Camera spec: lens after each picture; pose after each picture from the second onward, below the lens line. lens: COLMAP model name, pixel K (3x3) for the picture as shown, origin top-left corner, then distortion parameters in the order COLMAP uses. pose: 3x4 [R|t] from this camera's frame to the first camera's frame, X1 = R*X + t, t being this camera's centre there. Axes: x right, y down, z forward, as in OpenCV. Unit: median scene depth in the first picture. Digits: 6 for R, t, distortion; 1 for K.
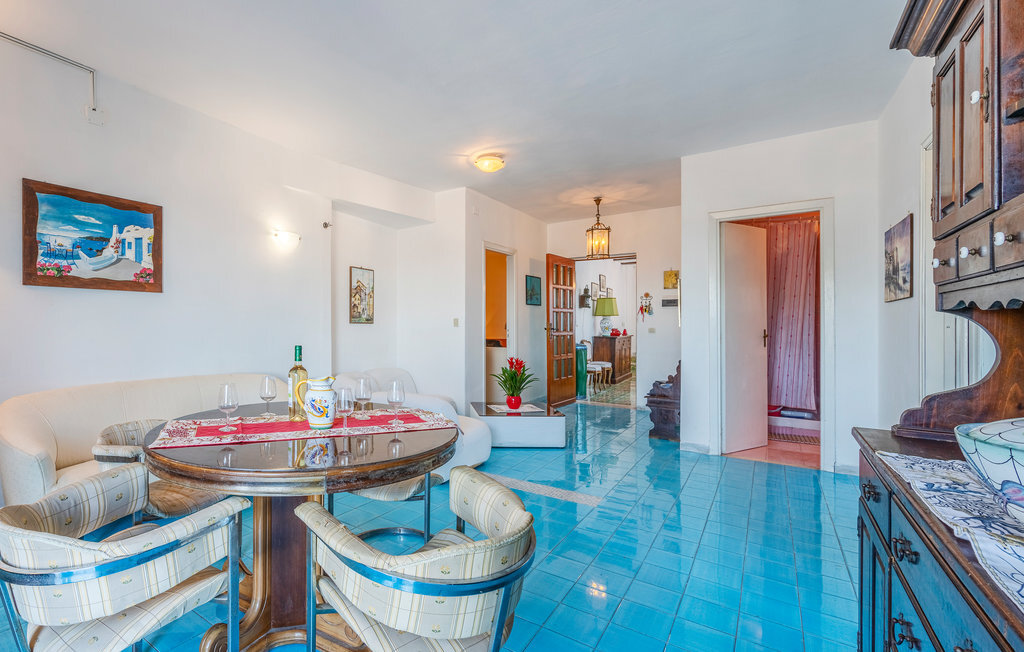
lens RADIAL K [[475.1, 0, 511.5], [0, 475.1, 326.0], [0, 0, 1]] dist [0.004396, 0.000149]
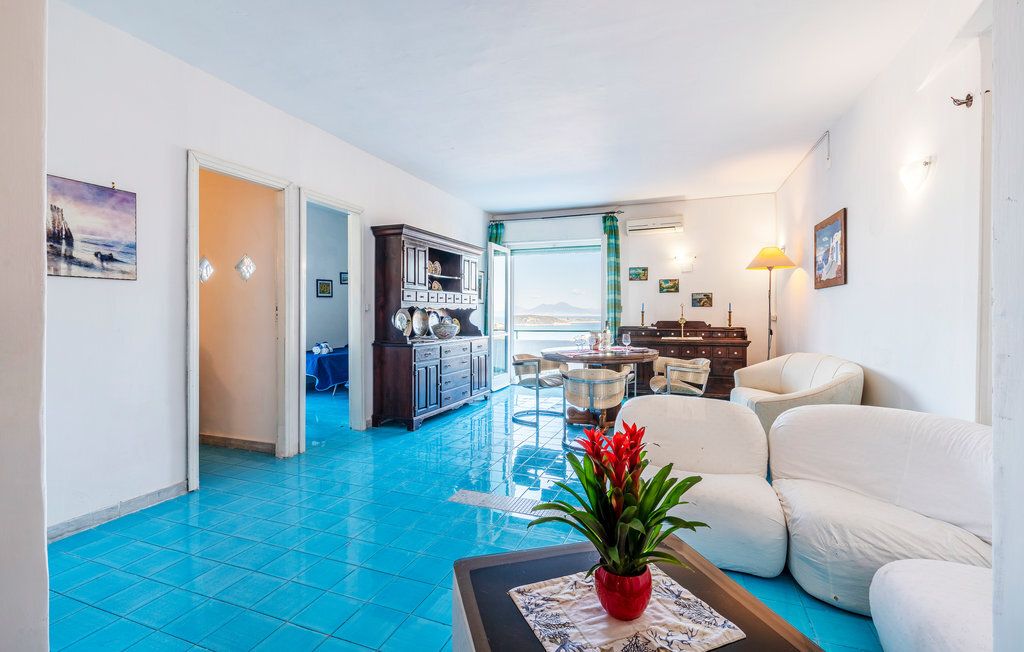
lens RADIAL K [[475.1, 0, 516.2], [0, 475.1, 319.3], [0, 0, 1]] dist [0.004396, 0.000149]
pose [[-0.990561, 0.002694, -0.137048, 0.209539], [0.001217, 0.999940, 0.010855, 0.000770], [0.137069, 0.010585, -0.990505, 2.152275]]
